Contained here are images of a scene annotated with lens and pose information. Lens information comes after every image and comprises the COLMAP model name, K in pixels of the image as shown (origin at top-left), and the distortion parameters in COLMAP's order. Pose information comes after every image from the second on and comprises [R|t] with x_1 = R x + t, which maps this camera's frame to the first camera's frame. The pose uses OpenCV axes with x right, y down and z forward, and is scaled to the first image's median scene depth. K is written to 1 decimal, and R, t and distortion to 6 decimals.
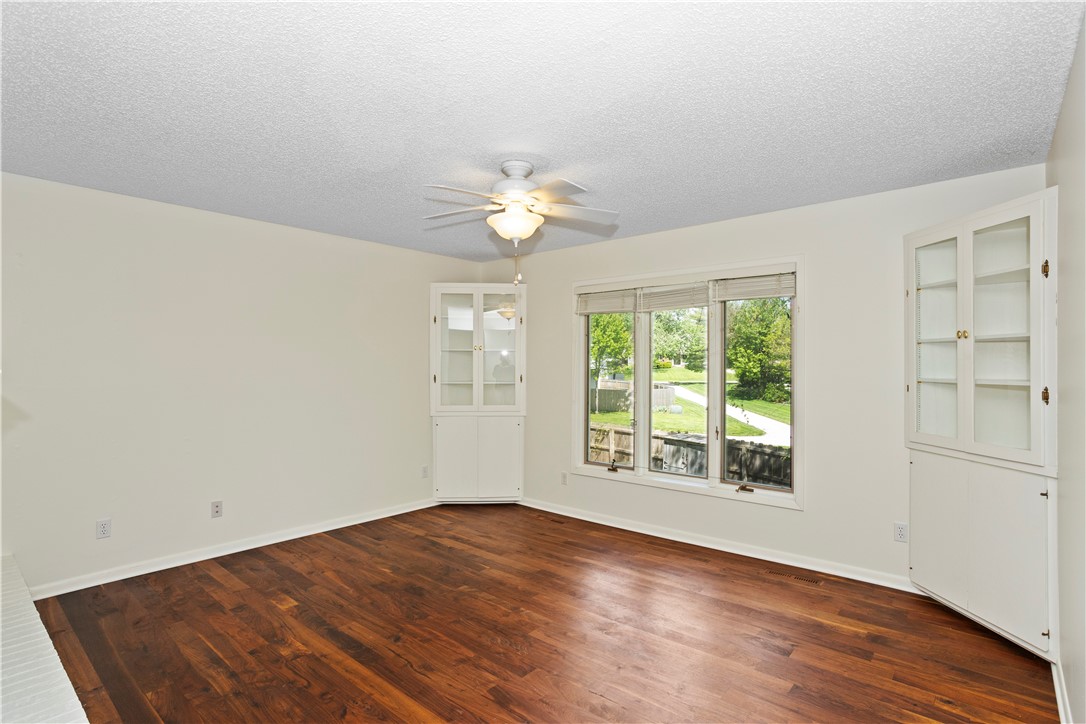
lens RADIAL K [[543.8, 0, 540.2], [0, 543.8, 362.1], [0, 0, 1]] dist [0.002372, 0.002209]
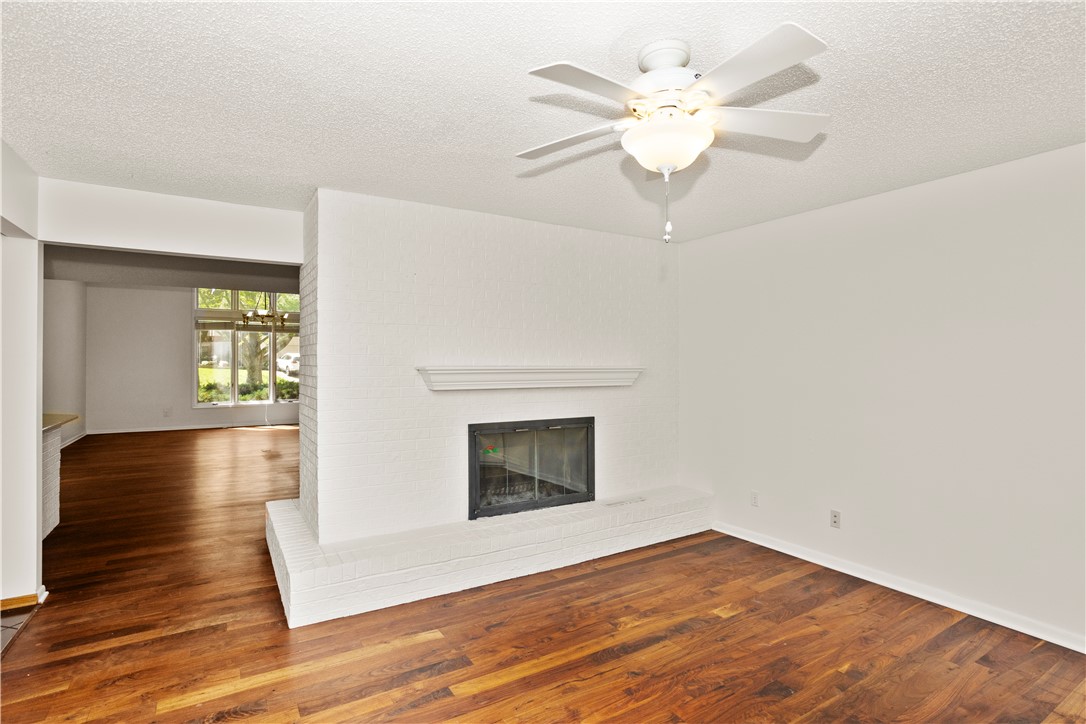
lens RADIAL K [[543.8, 0, 541.2], [0, 543.8, 363.2], [0, 0, 1]] dist [0.002372, 0.002209]
pose [[-0.287539, 0.000562, -0.957769, 0.534858], [0.008003, 0.999966, -0.001816, -0.001430], [0.957735, -0.008188, -0.287534, 0.928433]]
